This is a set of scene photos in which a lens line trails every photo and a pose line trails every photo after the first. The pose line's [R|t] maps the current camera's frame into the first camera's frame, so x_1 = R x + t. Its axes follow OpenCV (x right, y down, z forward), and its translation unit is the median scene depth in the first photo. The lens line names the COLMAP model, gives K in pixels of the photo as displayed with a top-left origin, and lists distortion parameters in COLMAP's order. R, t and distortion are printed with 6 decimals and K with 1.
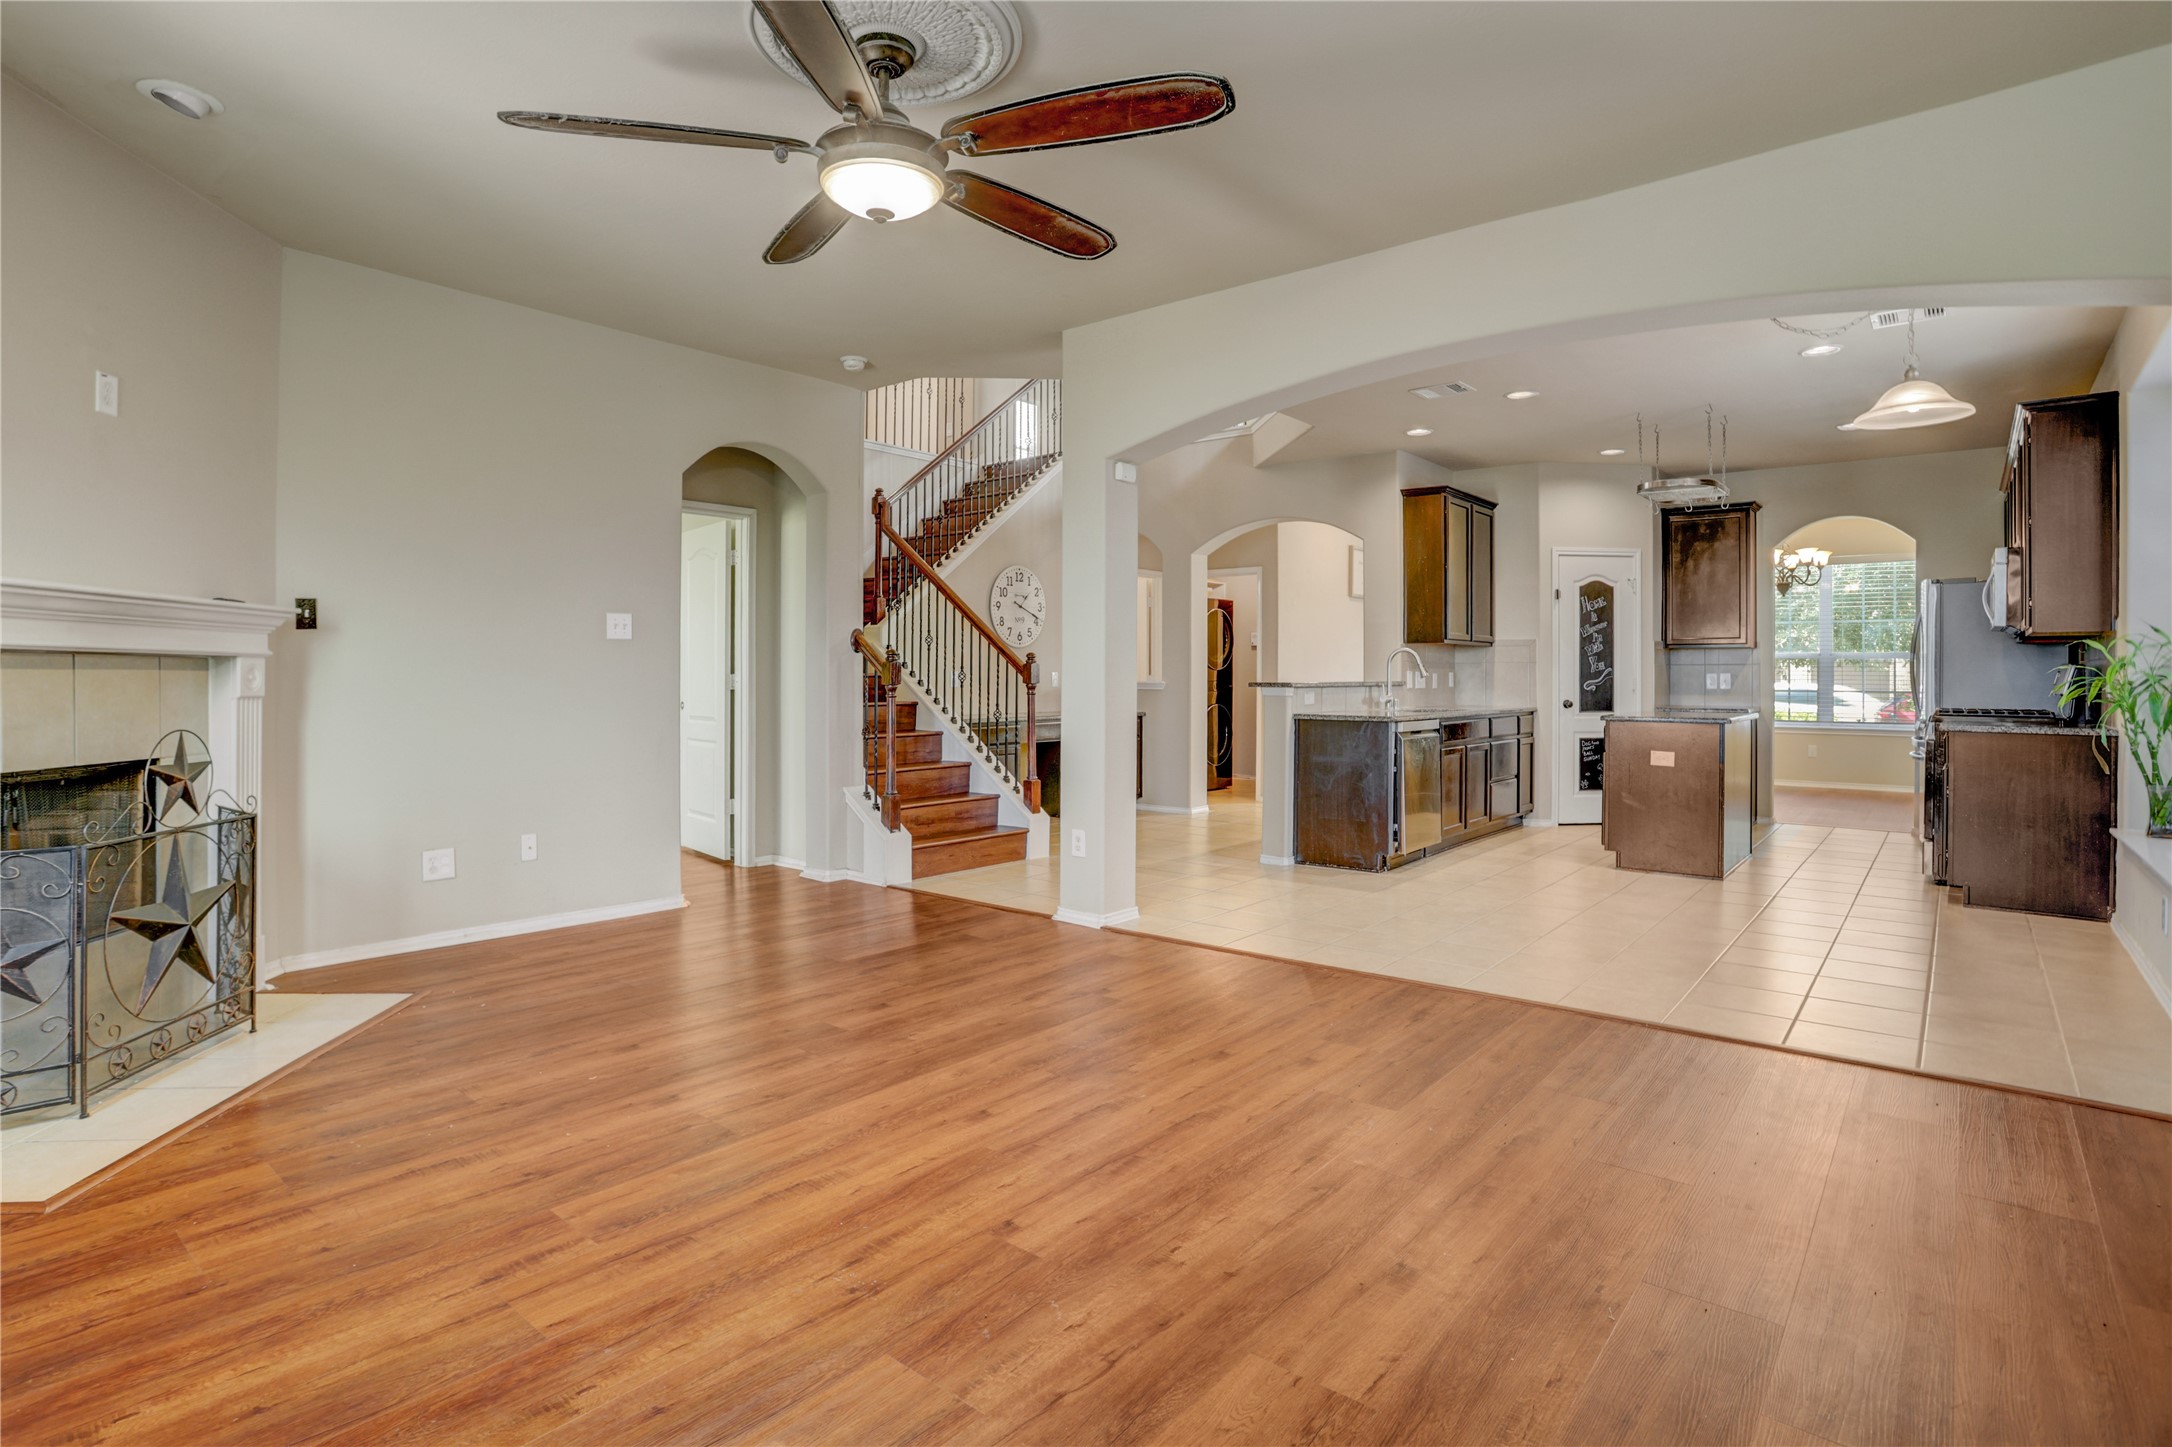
lens RADIAL K [[1085.4, 0, 1079.1], [0, 1085.4, 727.9], [0, 0, 1]] dist [-0.085390, 0.045066]
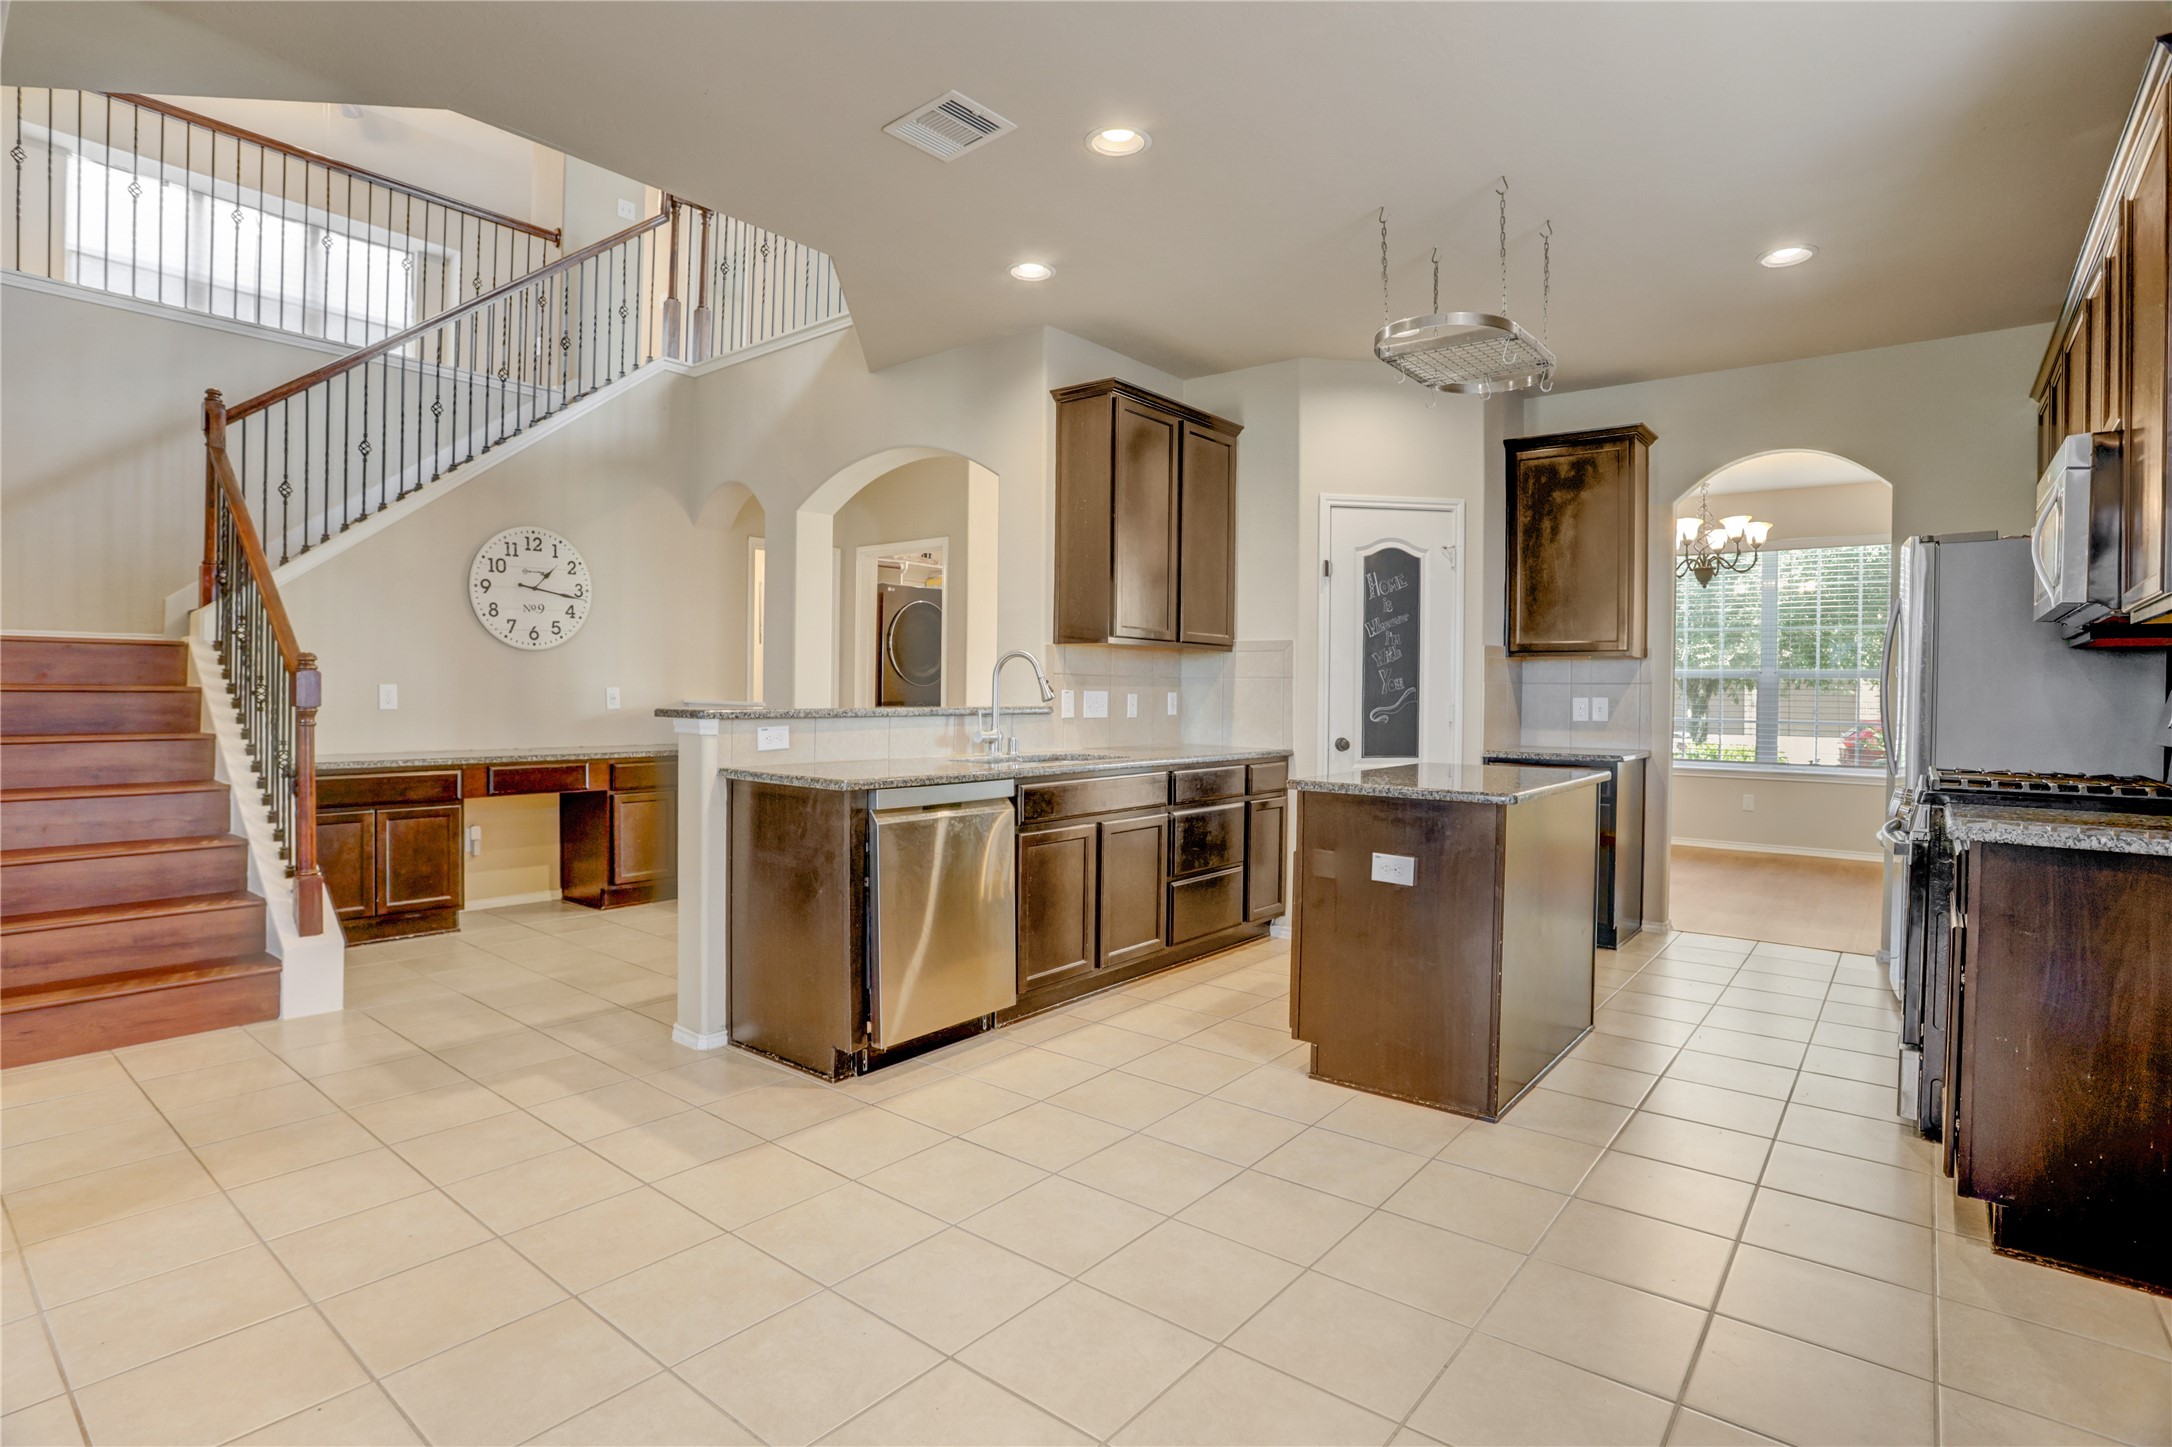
lens RADIAL K [[1085.4, 0, 1079.1], [0, 1085.4, 727.9], [0, 0, 1]] dist [-0.085390, 0.045066]
pose [[0.999719, 0.009513, 0.021709, 0.287338], [-0.009136, 0.999807, -0.017390, -0.019433], [-0.021870, 0.017187, 0.999613, 0.370438]]
